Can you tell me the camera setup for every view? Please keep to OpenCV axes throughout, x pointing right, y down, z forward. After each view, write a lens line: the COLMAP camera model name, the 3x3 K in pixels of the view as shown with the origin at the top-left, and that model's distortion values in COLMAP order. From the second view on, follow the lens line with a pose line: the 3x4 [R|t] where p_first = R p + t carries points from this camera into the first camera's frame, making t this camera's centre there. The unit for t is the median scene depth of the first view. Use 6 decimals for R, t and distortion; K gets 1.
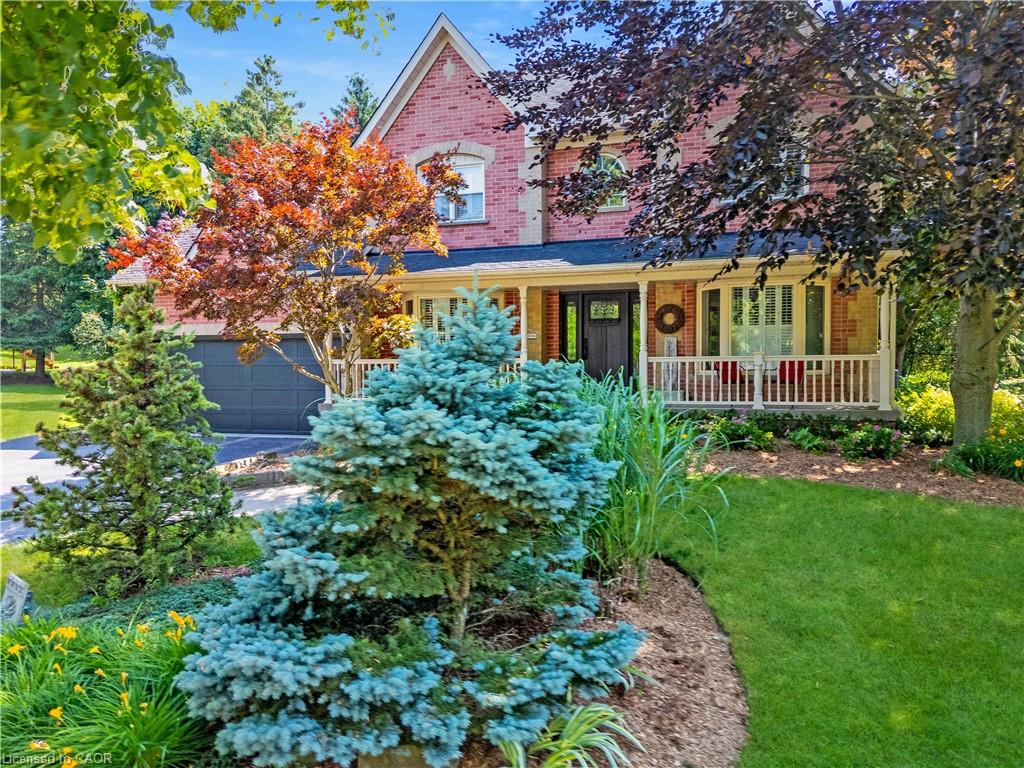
lens RADIAL K [[728.1, 0, 512.0], [0, 728.1, 384.0], [0, 0, 1]] dist [-0.000023, -0.004158]
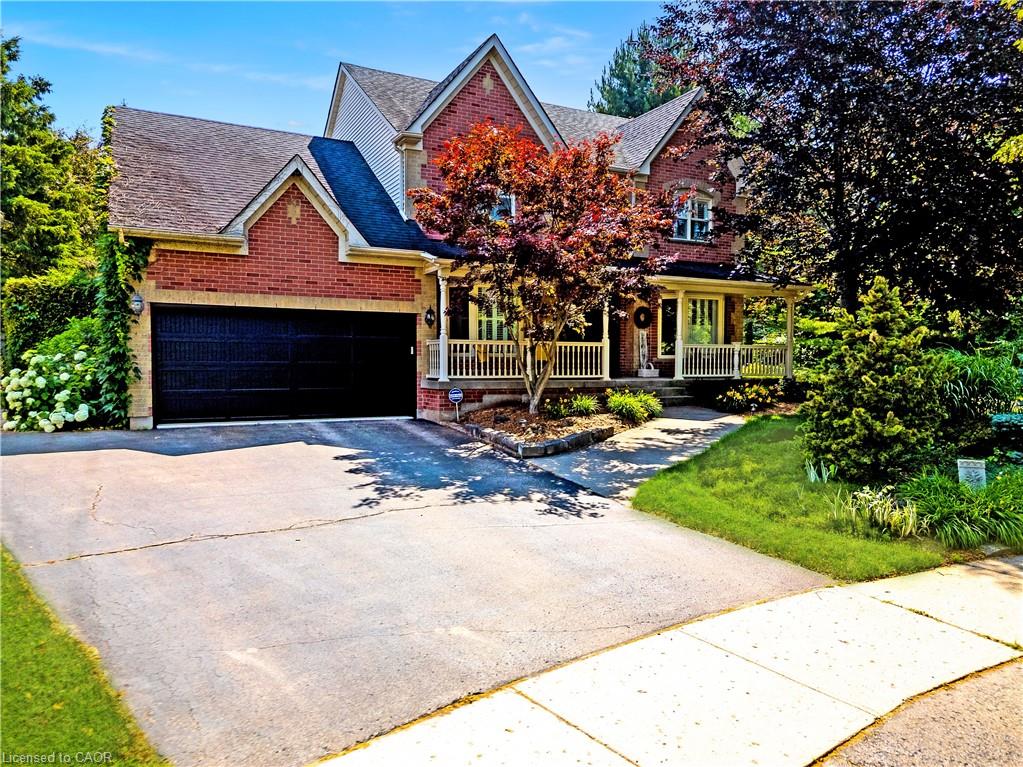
lens RADIAL K [[727.3, 0, 511.5], [0, 727.3, 383.5], [0, 0, 1]] dist [-0.000023, -0.004158]
pose [[0.626983, -0.022978, 0.778694, -0.973950], [0.003717, 0.999642, 0.026505, 0.002651], [-0.779024, -0.013724, 0.626844, 0.266411]]
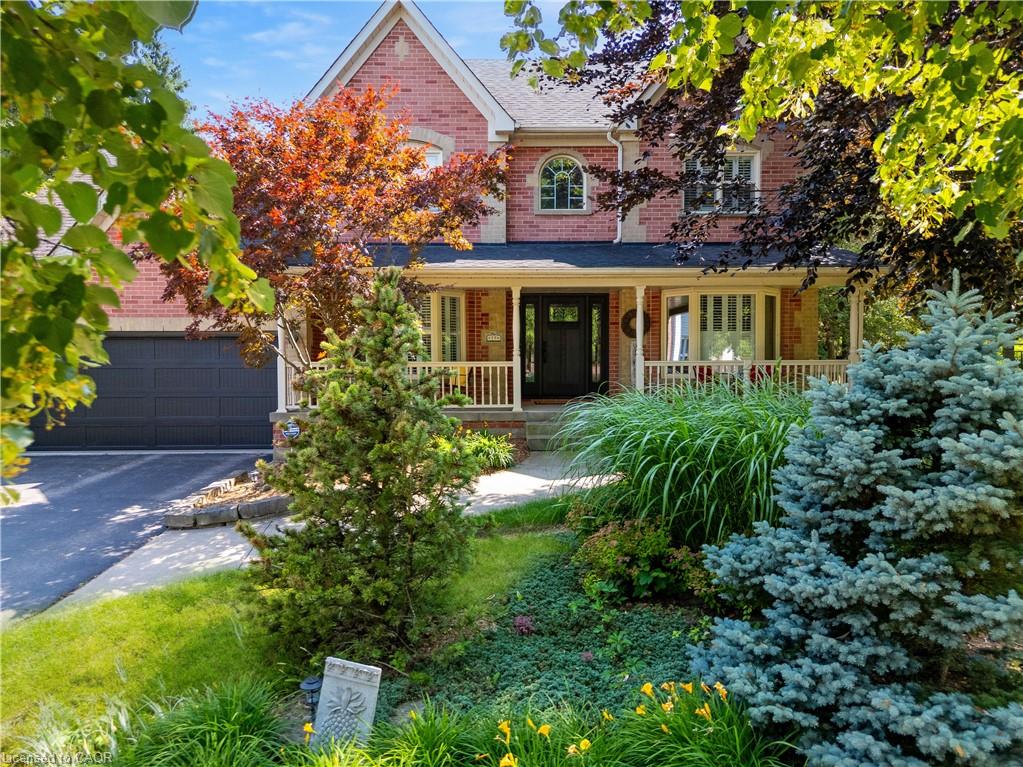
lens RADIAL K [[727.3, 0, 511.5], [0, 727.3, 383.5], [0, 0, 1]] dist [-0.000023, -0.004158]
pose [[0.946094, -0.004326, 0.323862, -0.261300], [0.006491, 0.999963, -0.005605, -0.001133], [-0.323826, 0.007405, 0.946088, 0.087903]]
